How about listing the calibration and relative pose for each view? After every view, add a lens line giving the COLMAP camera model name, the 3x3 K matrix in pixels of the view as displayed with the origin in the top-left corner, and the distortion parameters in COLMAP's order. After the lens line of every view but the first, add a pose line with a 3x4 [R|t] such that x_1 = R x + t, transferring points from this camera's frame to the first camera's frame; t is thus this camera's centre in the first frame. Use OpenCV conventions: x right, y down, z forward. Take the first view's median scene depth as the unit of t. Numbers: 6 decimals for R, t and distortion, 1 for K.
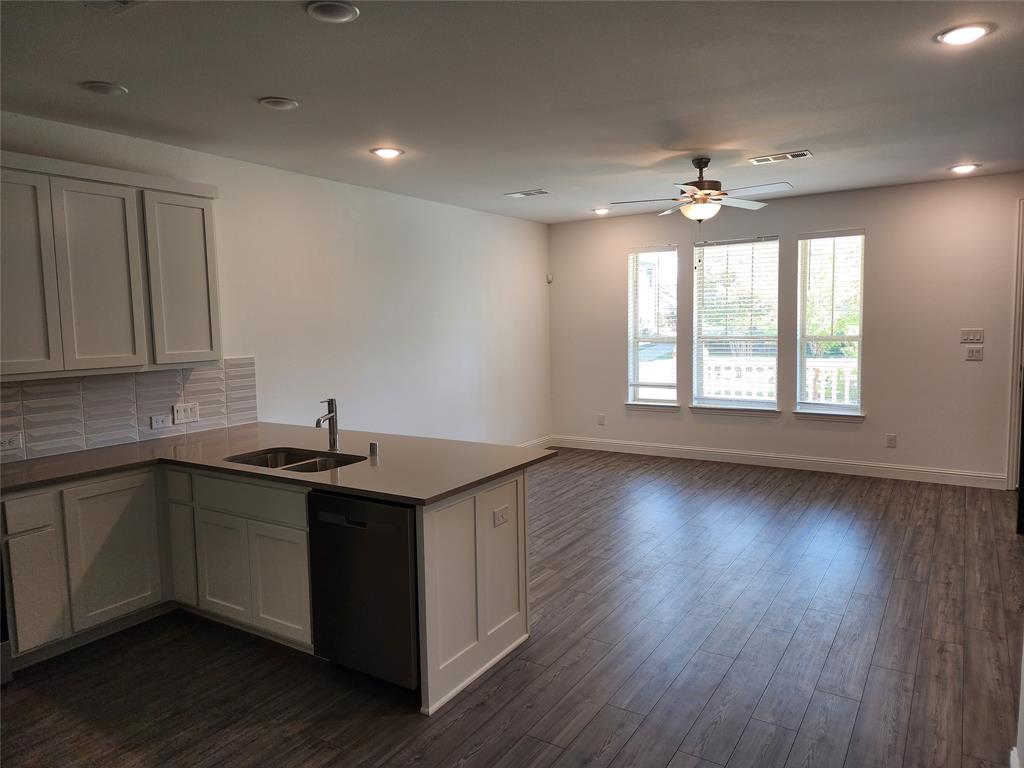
lens RADIAL K [[684.2, 0, 513.9], [0, 684.2, 382.6], [0, 0, 1]] dist [0.078009, -0.079696]
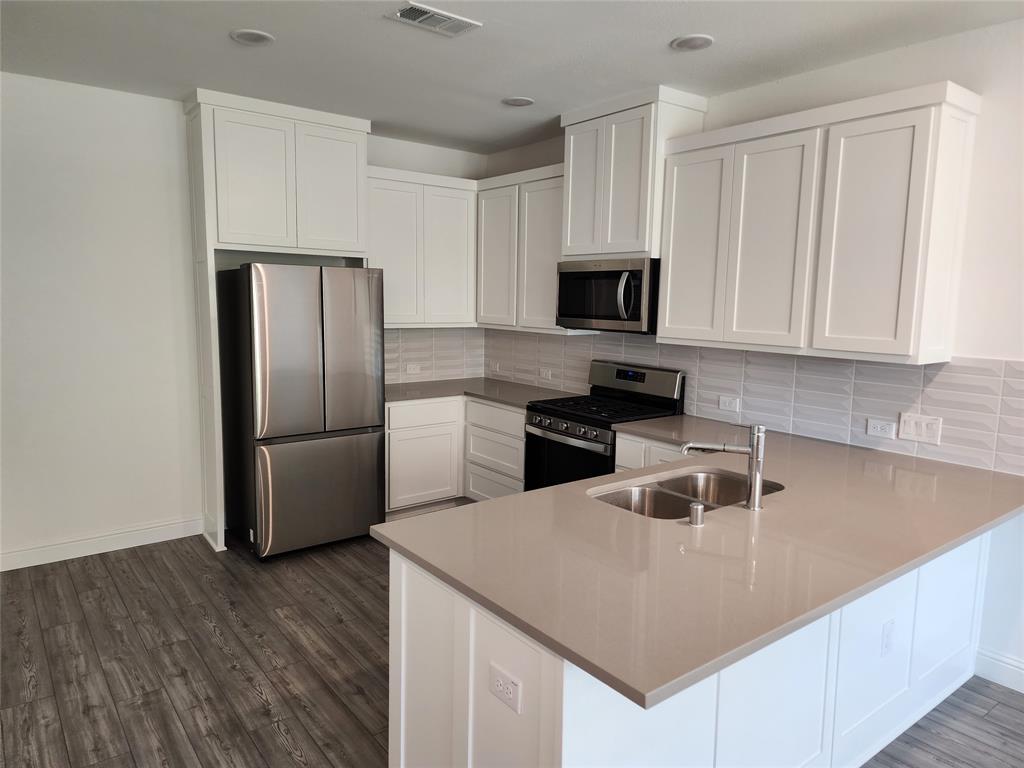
lens RADIAL K [[686.9, 0, 514.7], [0, 686.9, 378.4], [0, 0, 1]] dist [0.101627, -0.091902]
pose [[-0.331384, 0.130067, -0.934488, 0.381914], [-0.101820, 0.979738, 0.172472, -0.102959], [0.937986, 0.152304, -0.311426, 1.001797]]
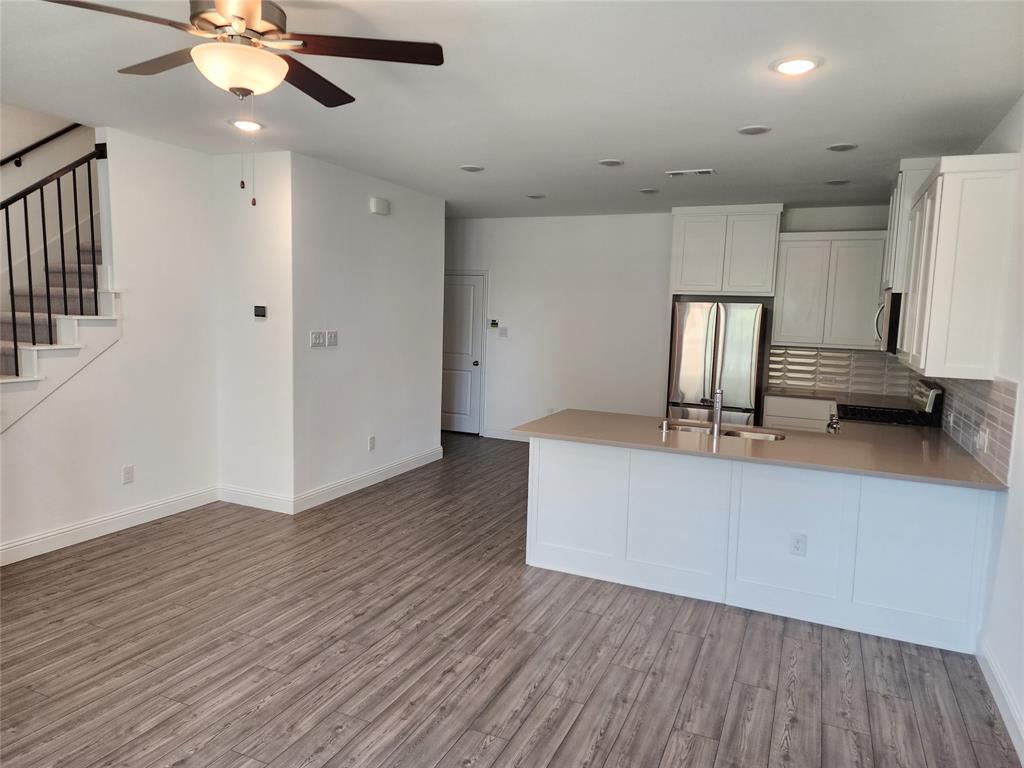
lens RADIAL K [[684.2, 0, 513.9], [0, 684.2, 382.6], [0, 0, 1]] dist [0.078009, -0.079696]
pose [[-0.987956, 0.002870, -0.154708, 0.226730], [-0.029324, 0.978236, 0.205412, -0.204515], [0.151930, 0.207474, -0.966370, 2.031262]]
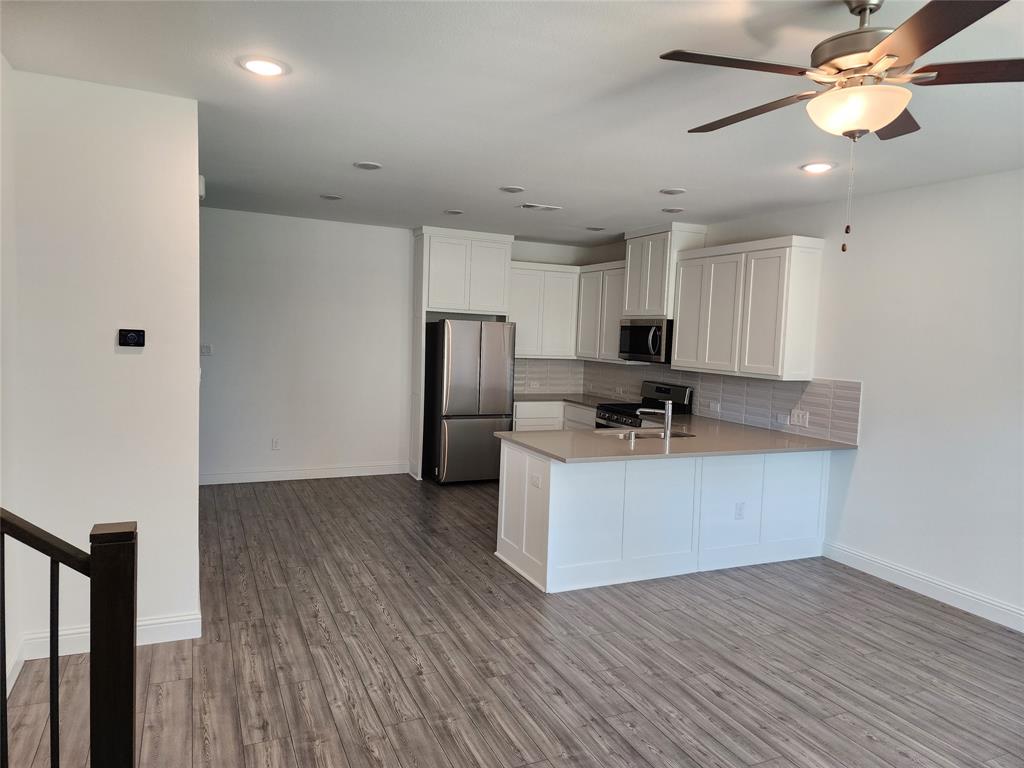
lens RADIAL K [[684.2, 0, 513.9], [0, 684.2, 382.6], [0, 0, 1]] dist [0.078009, -0.079696]
pose [[-0.535878, 0.062062, -0.842011, 1.021047], [-0.107413, 0.984179, 0.140902, -0.167286], [0.837435, 0.165949, -0.520734, 1.456605]]
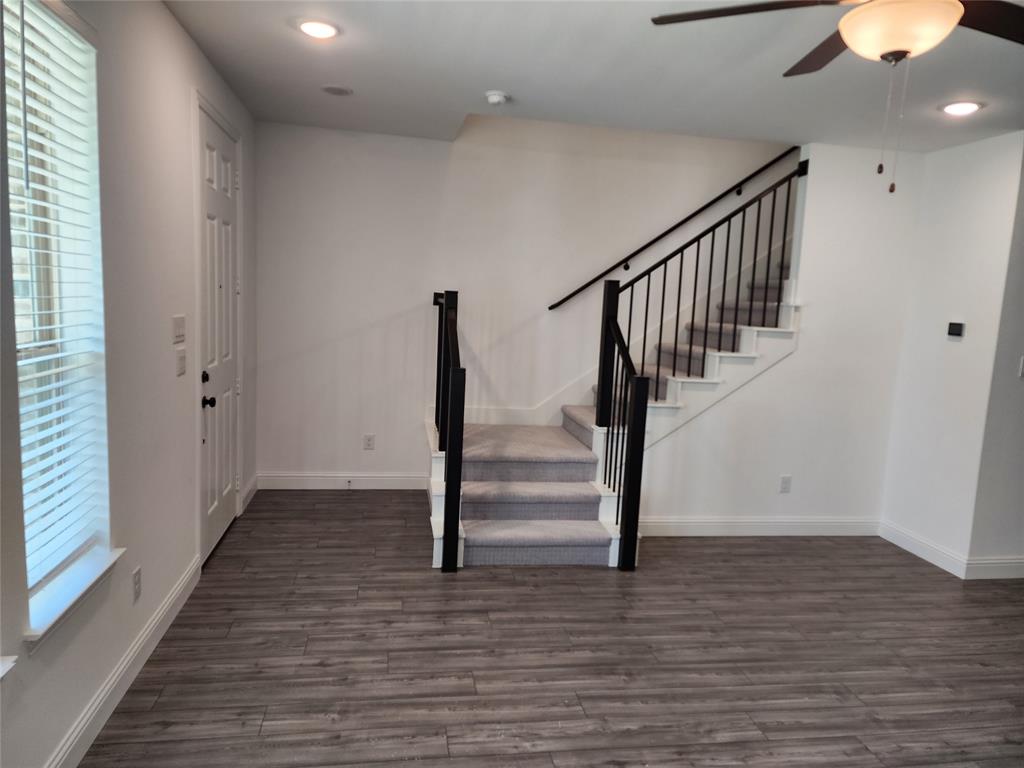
lens RADIAL K [[679.4, 0, 506.3], [0, 679.4, 383.5], [0, 0, 1]] dist [0.077130, -0.064866]
pose [[-0.678677, -0.111170, 0.725974, 0.168131], [0.030215, 0.983414, 0.178838, -0.187118], [-0.733815, 0.143308, -0.664062, 1.932656]]
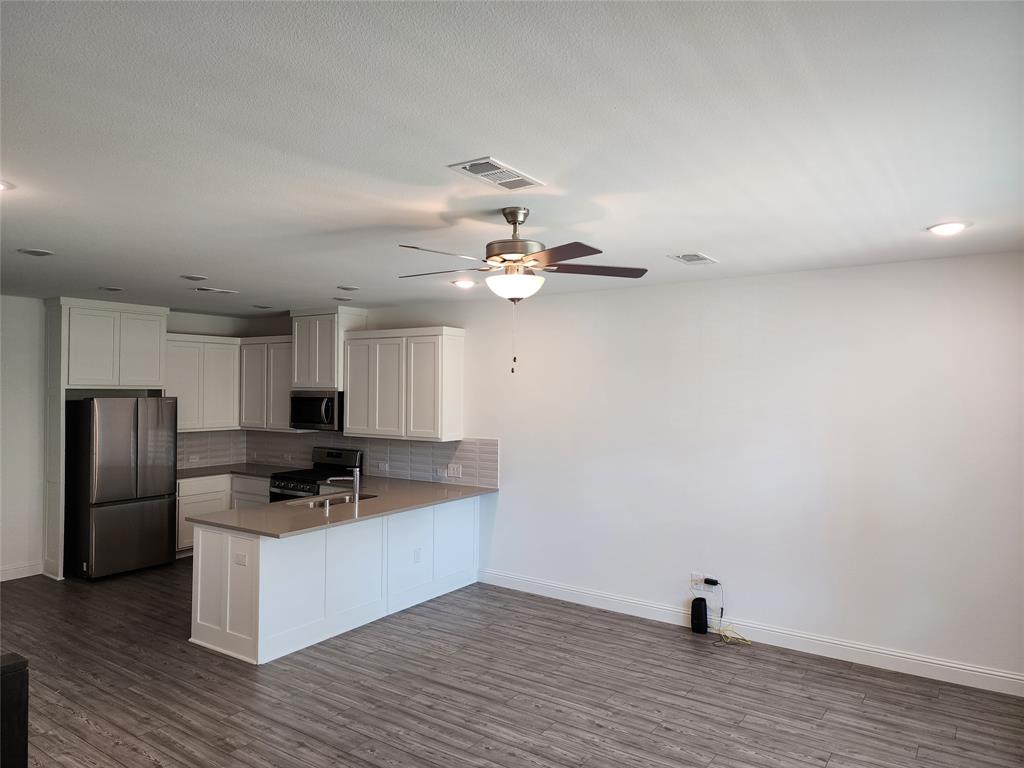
lens RADIAL K [[684.2, 0, 513.9], [0, 684.2, 382.6], [0, 0, 1]] dist [0.078009, -0.079696]
pose [[-0.030775, 0.011651, -0.999458, 1.255948], [-0.101414, 0.994735, 0.014718, -0.225557], [0.994368, 0.101812, -0.029431, 1.393736]]
